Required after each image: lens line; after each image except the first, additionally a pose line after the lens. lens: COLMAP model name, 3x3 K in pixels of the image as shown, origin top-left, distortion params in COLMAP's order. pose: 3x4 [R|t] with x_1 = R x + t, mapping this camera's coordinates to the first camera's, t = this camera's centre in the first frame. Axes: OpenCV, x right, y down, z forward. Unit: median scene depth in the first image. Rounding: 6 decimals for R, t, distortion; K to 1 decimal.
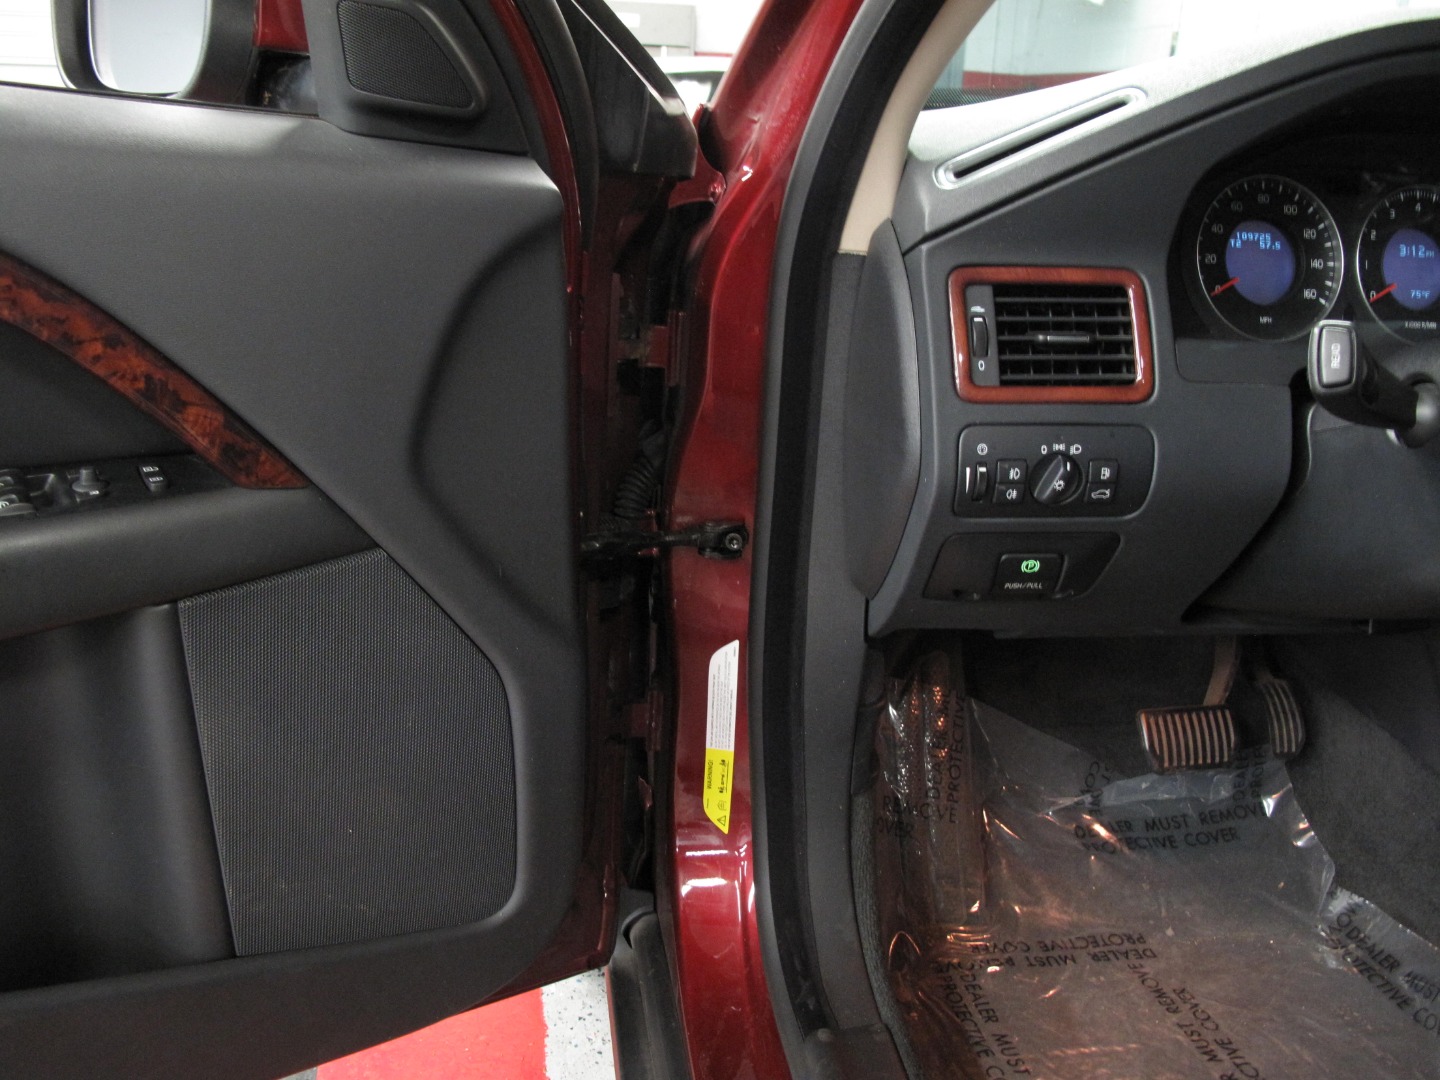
lens RADIAL K [[1210.8, 0, 717.1], [0, 1210.8, 542.8], [0, 0, 1]] dist [-0.134259, 0.091416]
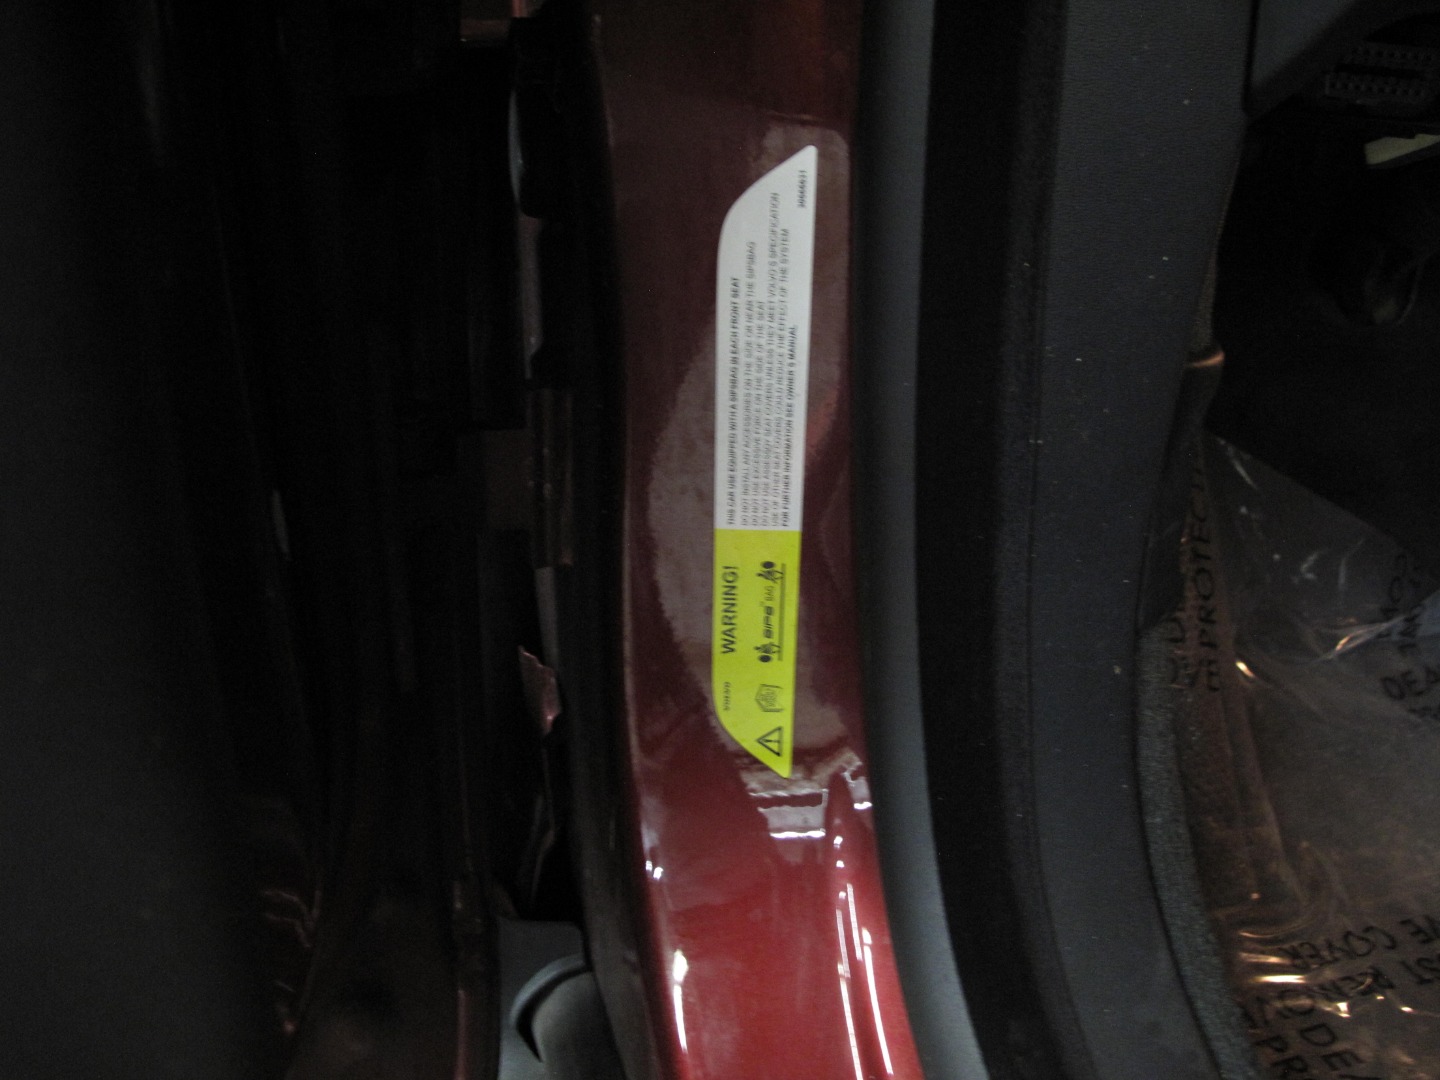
lens RADIAL K [[1210.8, 0, 720.6], [0, 1210.8, 535.4], [0, 0, 1]] dist [-0.134259, 0.091416]
pose [[0.991182, -0.079359, 0.106115, -0.040487], [0.071056, 0.994270, 0.079869, 0.136499], [-0.111845, -0.071624, 0.991141, 0.630204]]
